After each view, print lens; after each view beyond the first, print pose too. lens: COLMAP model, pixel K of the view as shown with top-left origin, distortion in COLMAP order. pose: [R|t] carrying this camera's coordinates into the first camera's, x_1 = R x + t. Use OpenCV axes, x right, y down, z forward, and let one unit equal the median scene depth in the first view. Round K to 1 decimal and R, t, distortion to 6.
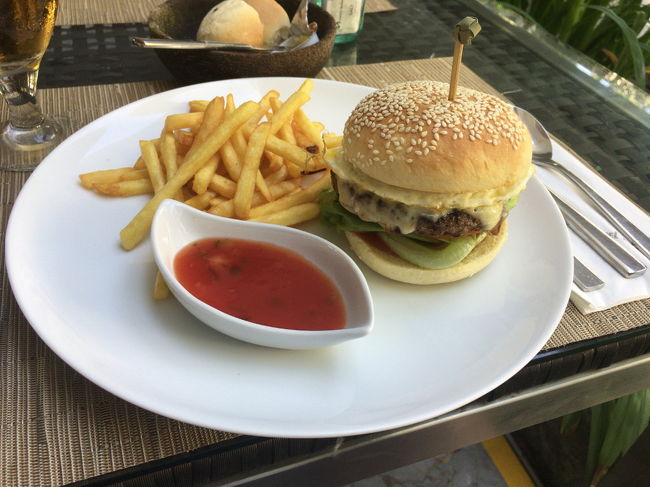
lens RADIAL K [[543.7, 0, 325.0], [0, 543.7, 243.5], [0, 0, 1]] dist [0.064006, -0.088011]
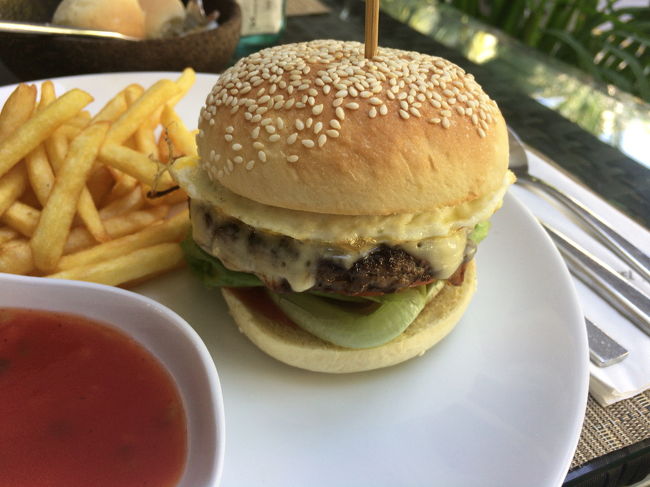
lens RADIAL K [[543.7, 0, 325.0], [0, 543.7, 243.5], [0, 0, 1]] dist [0.064006, -0.088011]
pose [[0.997823, -0.033935, 0.056548, 0.143870], [0.038021, 0.996620, -0.072818, -0.025086], [-0.053885, 0.074809, 0.995741, 0.436296]]
